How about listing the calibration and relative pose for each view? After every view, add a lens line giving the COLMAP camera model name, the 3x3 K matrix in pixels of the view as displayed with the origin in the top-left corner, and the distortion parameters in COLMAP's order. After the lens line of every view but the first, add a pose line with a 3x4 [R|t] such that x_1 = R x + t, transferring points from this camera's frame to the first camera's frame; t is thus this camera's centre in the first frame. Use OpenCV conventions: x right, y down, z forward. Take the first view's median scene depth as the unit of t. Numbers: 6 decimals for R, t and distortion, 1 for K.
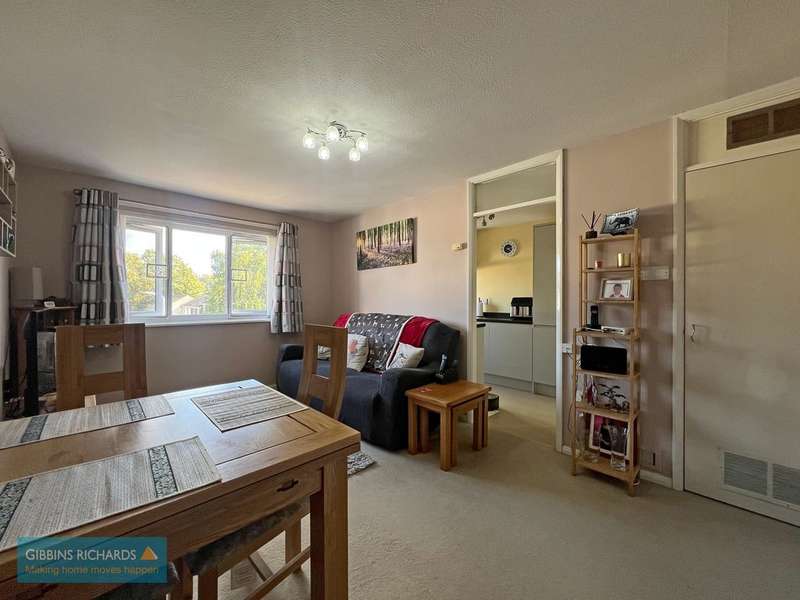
lens RADIAL K [[319.4, 0, 392.9], [0, 319.4, 297.6], [0, 0, 1]] dist [0.002380, 0.000393]
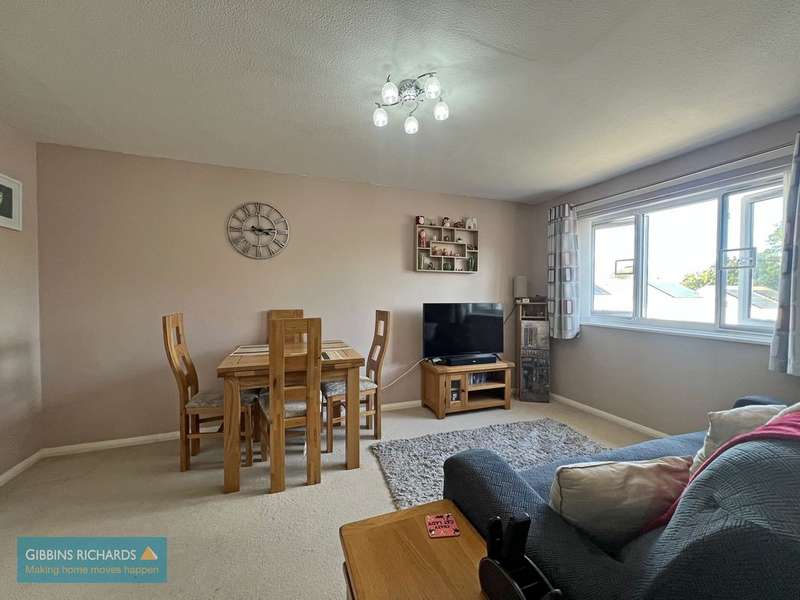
lens RADIAL K [[319.4, 0, 400.4], [0, 319.4, 302.0], [0, 0, 1]] dist [0.002380, 0.000393]
pose [[-0.408617, 0.025391, -0.912353, 0.317913], [0.000916, 0.999624, 0.027410, -0.007789], [0.912705, 0.010365, -0.408487, 0.709634]]
